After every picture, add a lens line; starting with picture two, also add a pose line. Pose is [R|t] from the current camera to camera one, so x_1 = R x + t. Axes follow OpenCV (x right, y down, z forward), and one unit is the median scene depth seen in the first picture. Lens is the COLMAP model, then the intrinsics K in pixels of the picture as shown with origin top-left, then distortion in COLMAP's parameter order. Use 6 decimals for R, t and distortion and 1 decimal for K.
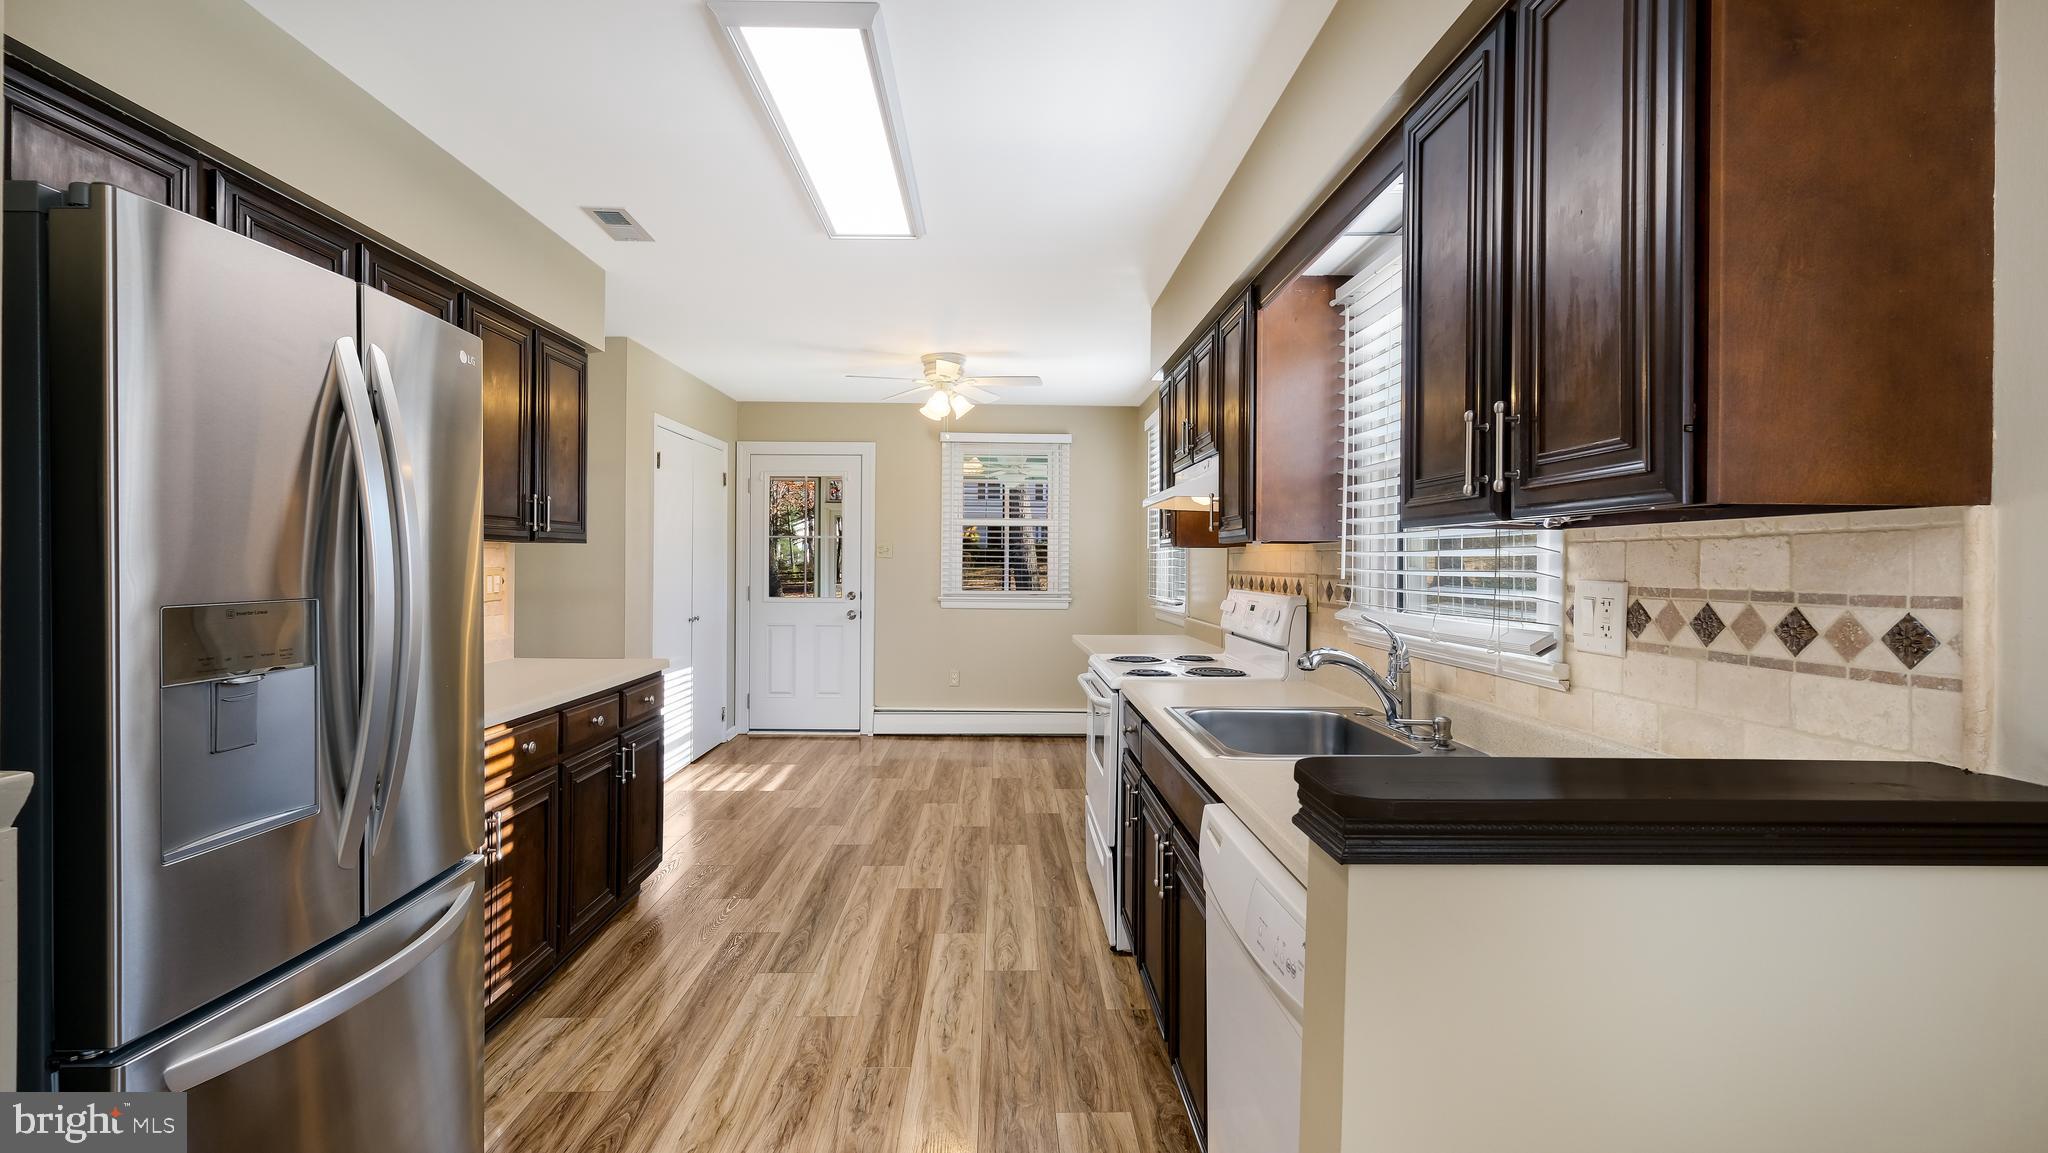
lens RADIAL K [[897.6, 0, 1025.1], [0, 897.6, 563.3], [0, 0, 1]] dist [0.001358, -0.000028]
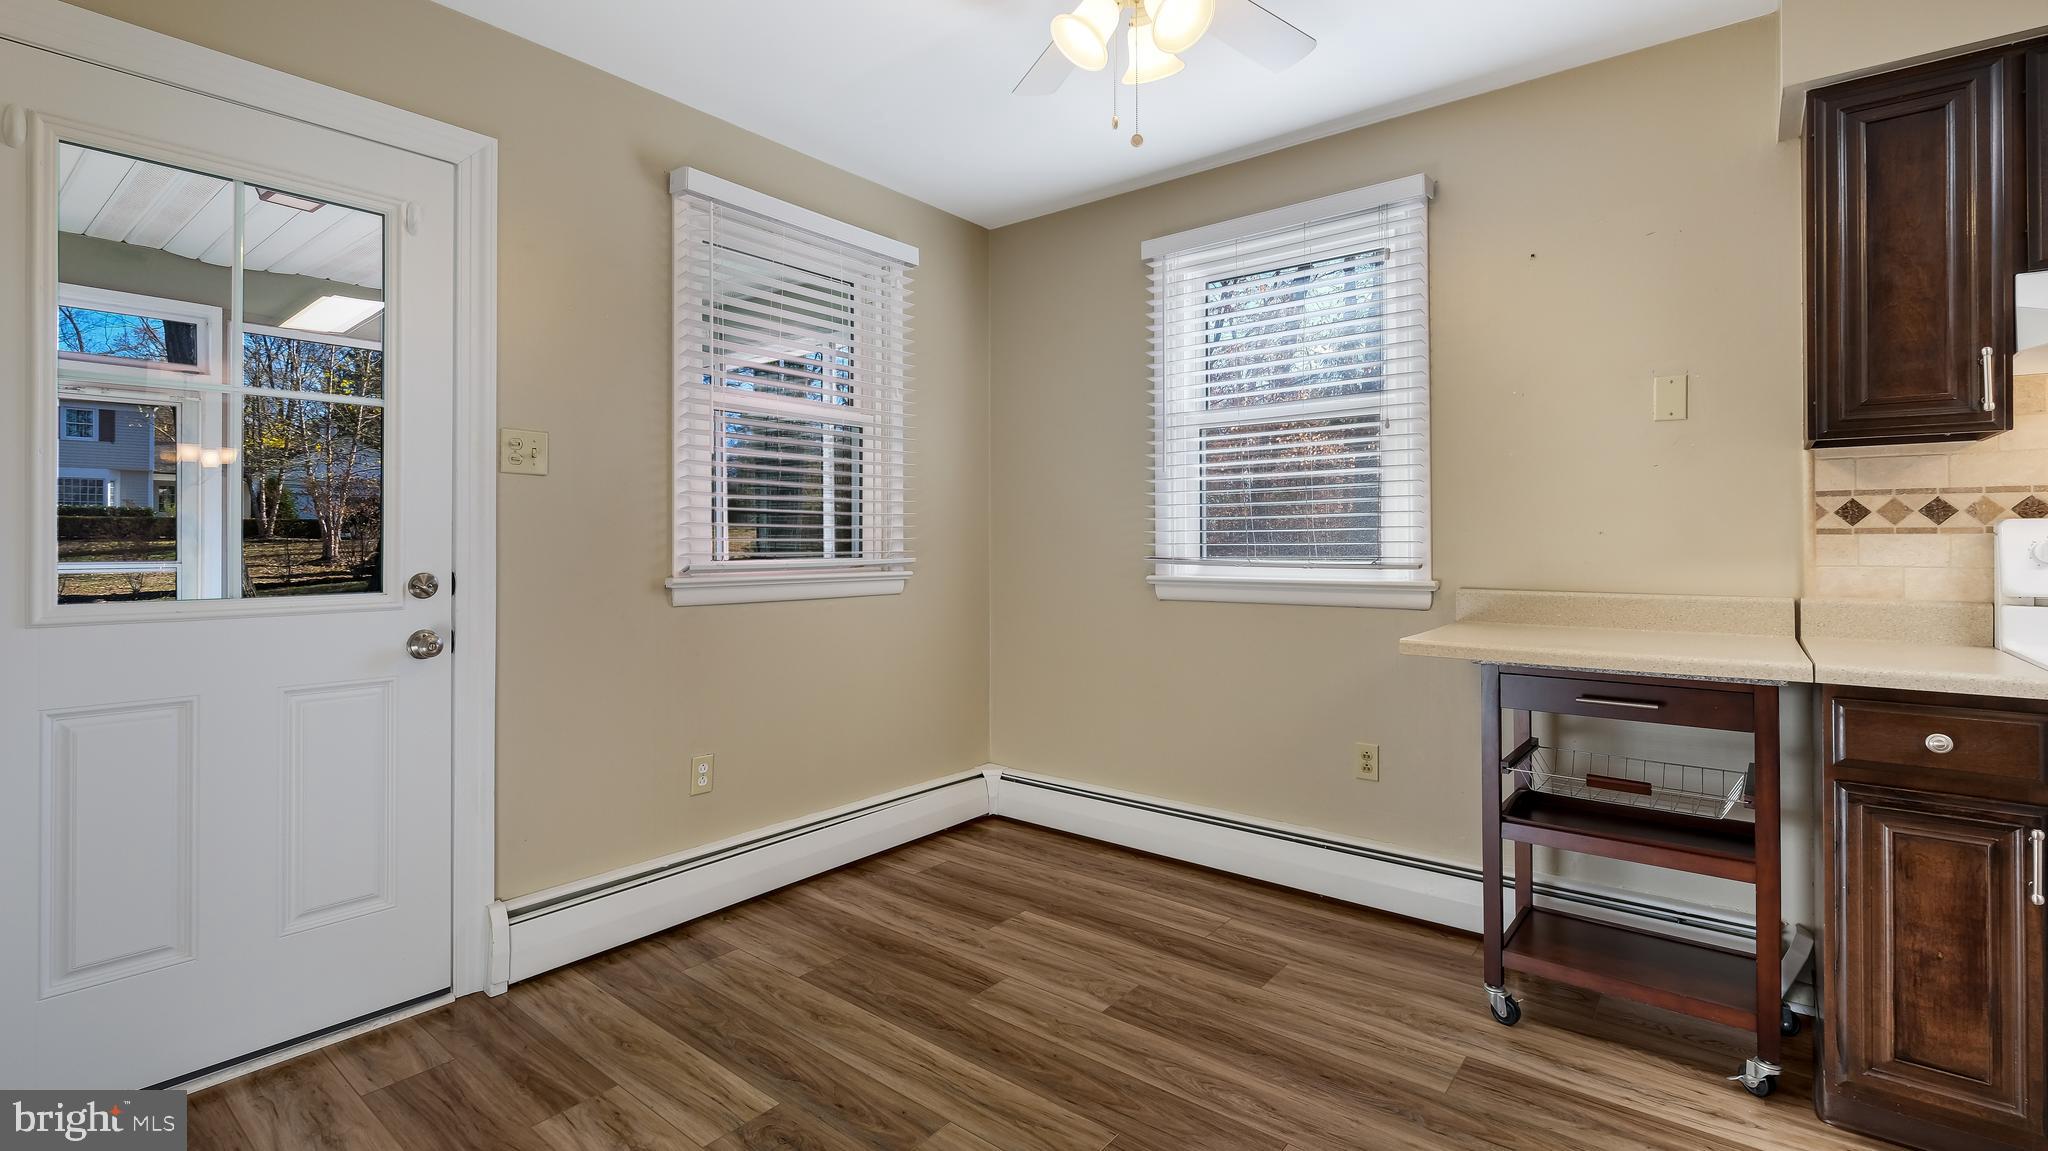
lens RADIAL K [[914.0, 0, 1008.1], [0, 914.0, 537.0], [0, 0, 1]] dist [-0.001163, -0.000191]
pose [[0.649505, -0.004399, 0.760344, -0.686819], [0.006595, 0.999978, 0.000152, 0.044045], [-0.760328, 0.004916, 0.649520, 1.387896]]
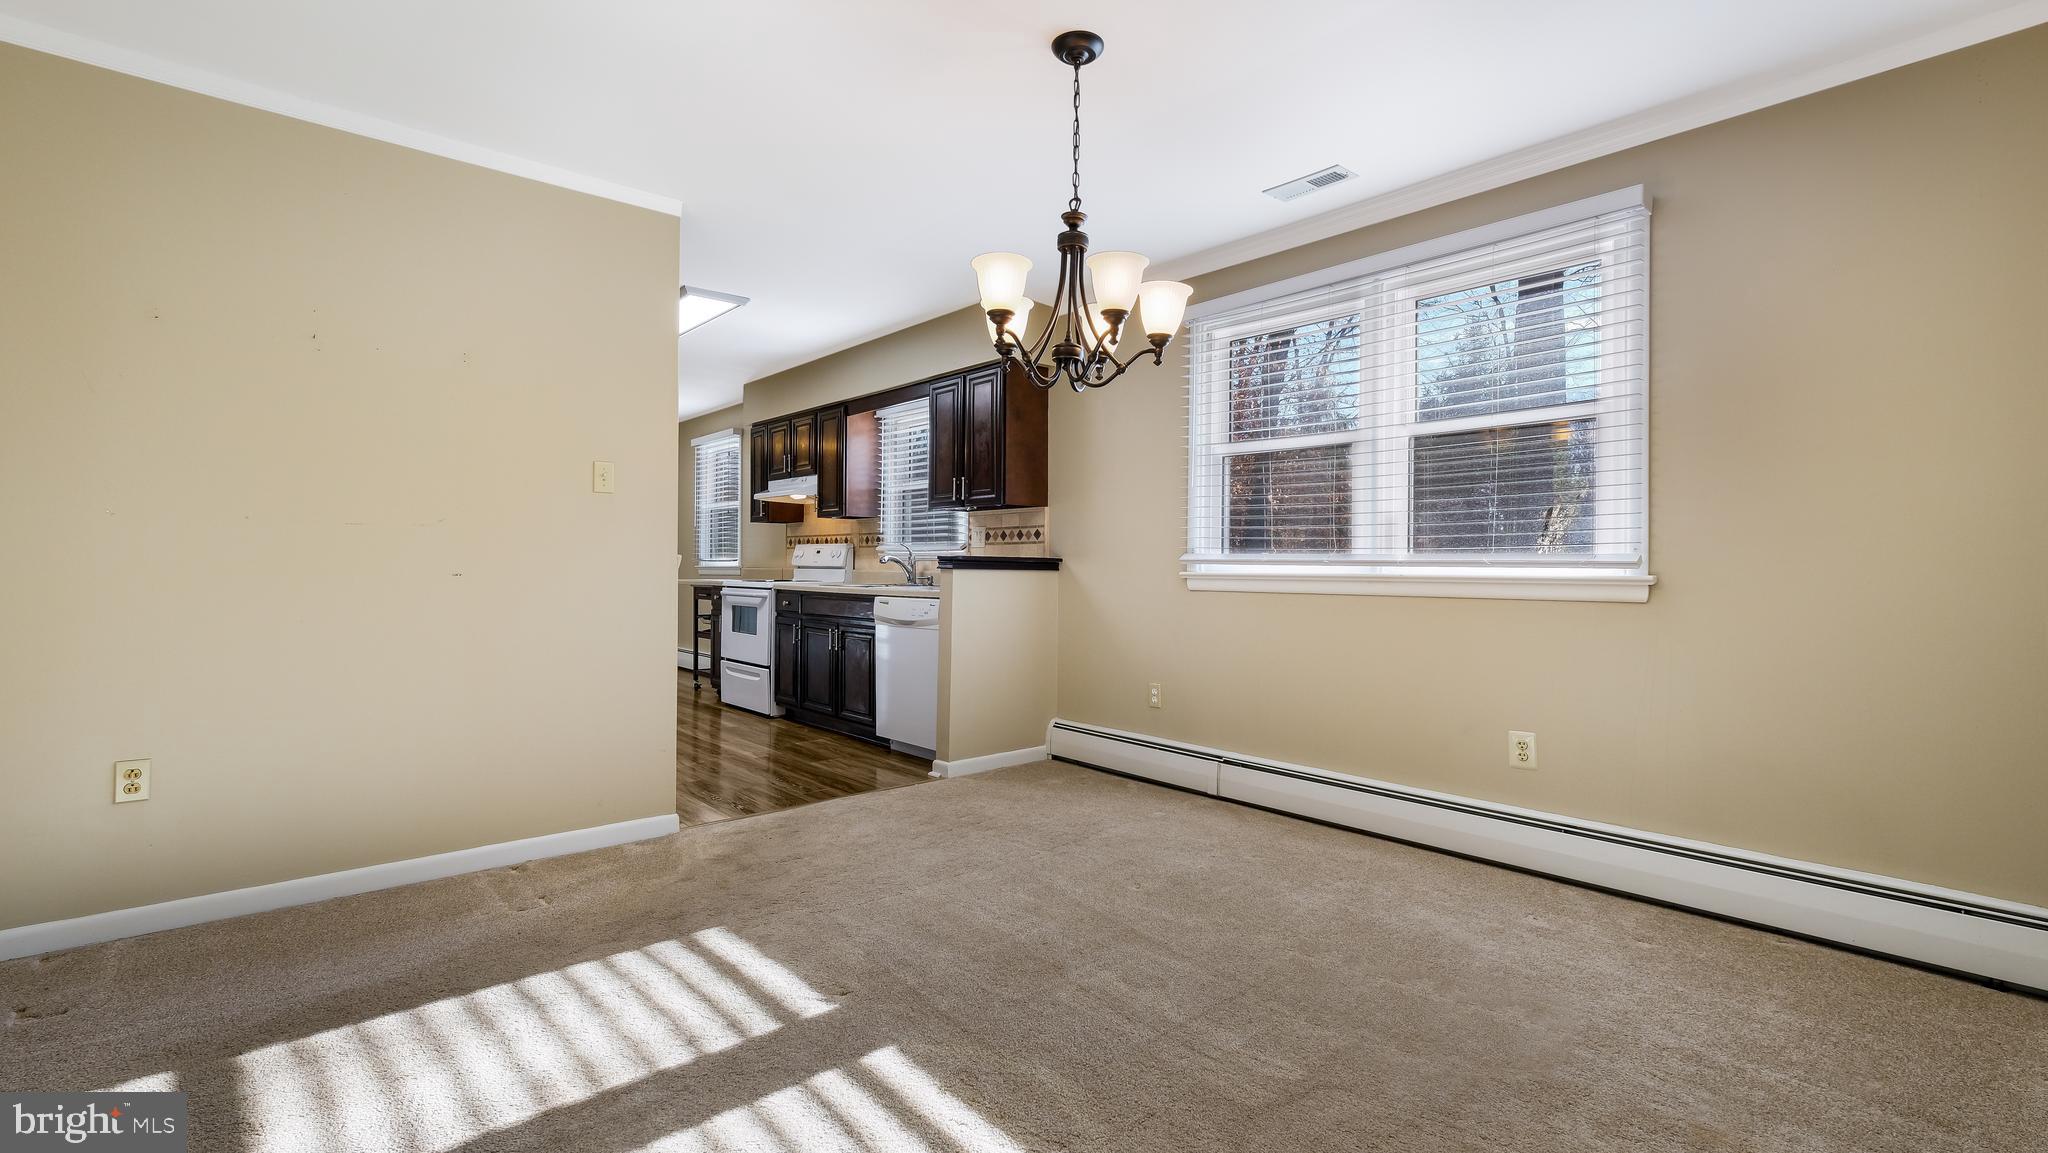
lens RADIAL K [[897.6, 0, 1025.1], [0, 897.6, 563.3], [0, 0, 1]] dist [0.001358, -0.000028]
pose [[0.769979, -0.000732, 0.638069, -0.760705], [0.000182, 1.000000, 0.000928, 0.083635], [-0.638069, -0.000598, 0.769979, -0.947554]]
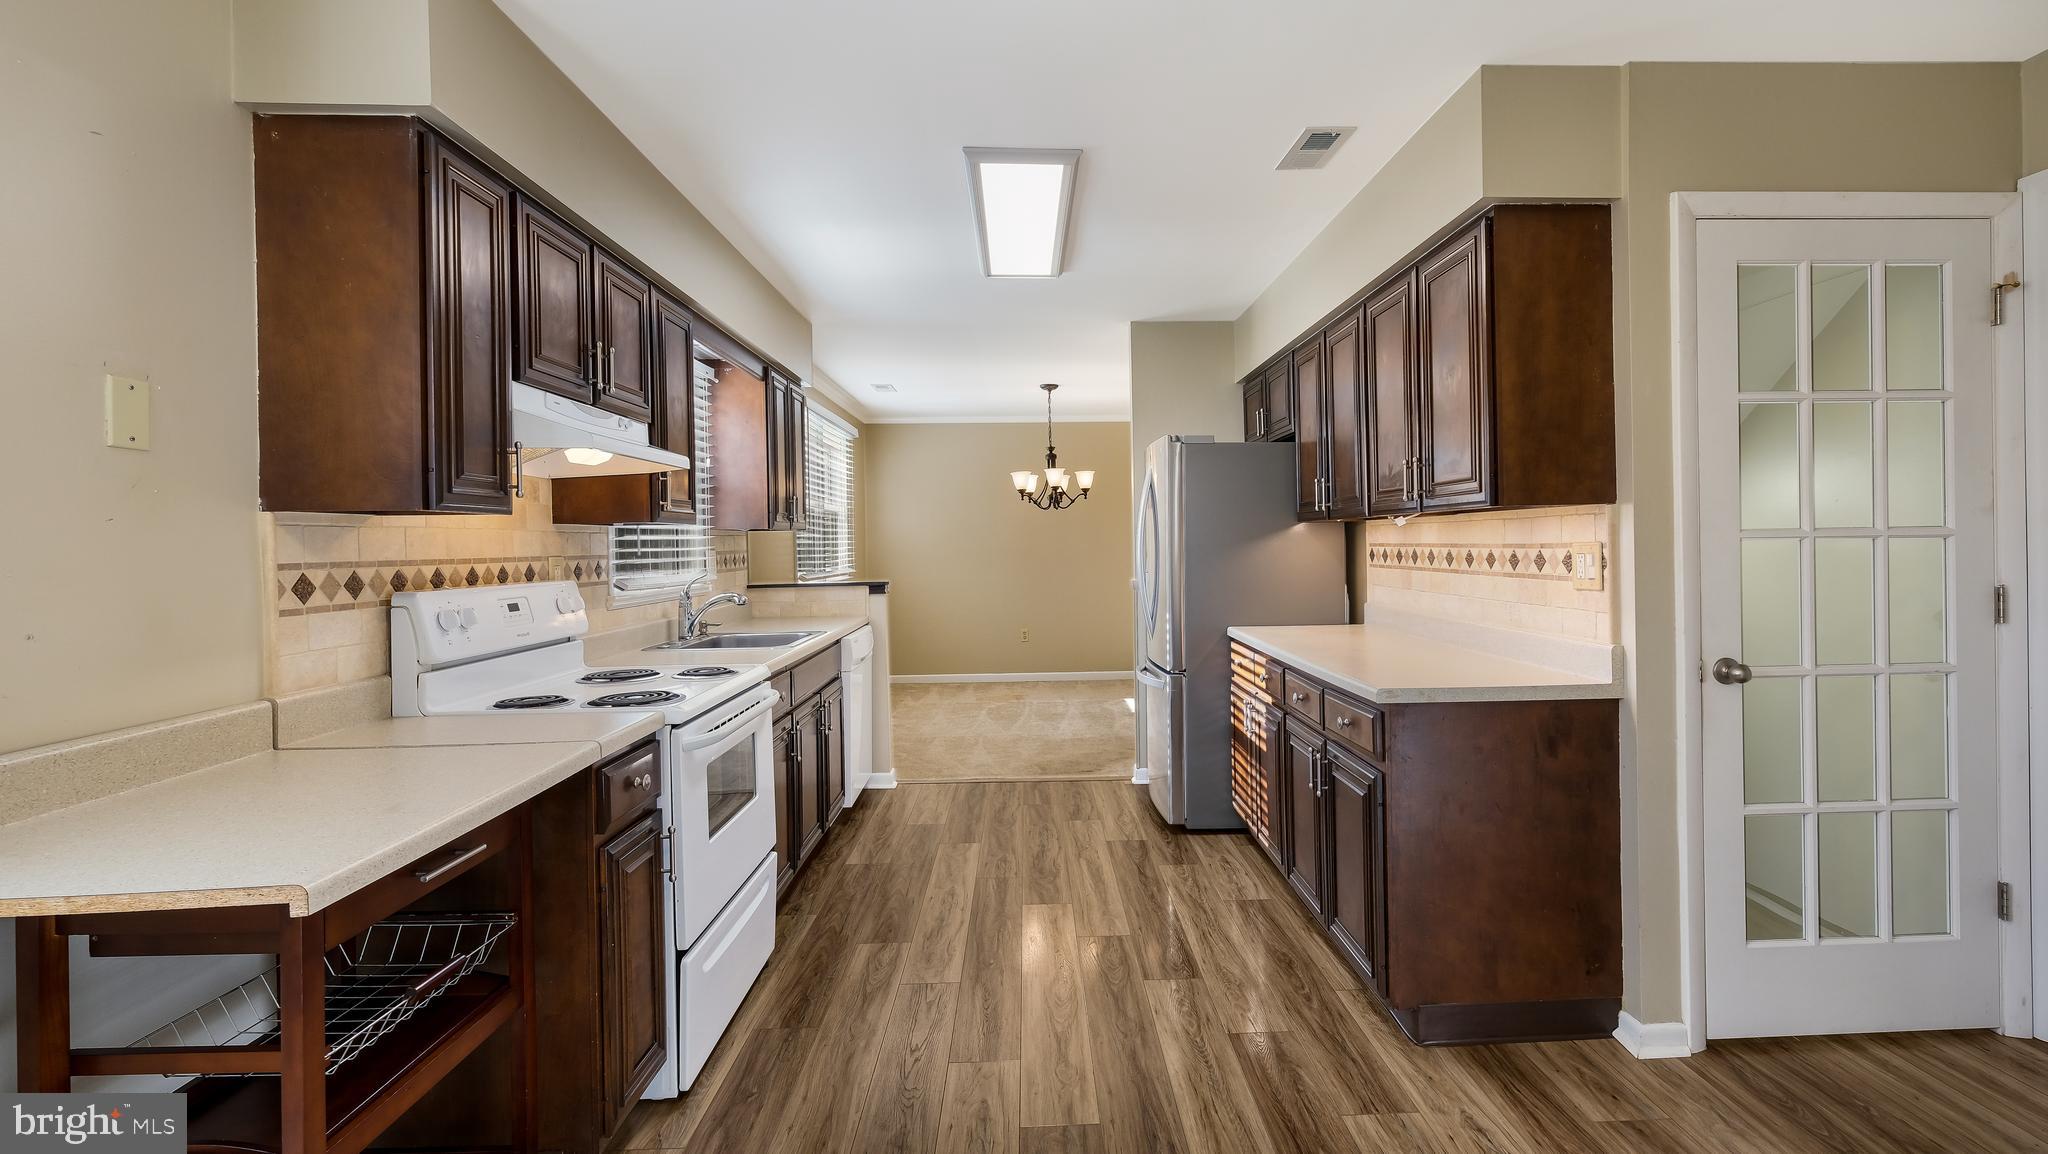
lens RADIAL K [[921.0, 0, 1057.5], [0, 921.0, 550.6], [0, 0, 1]] dist [0.001019, -0.000145]
pose [[-0.999955, 0.007098, -0.006345, -0.201363], [0.007027, 0.999913, 0.011183, -0.000898], [0.006424, 0.011138, -0.999917, 1.981070]]
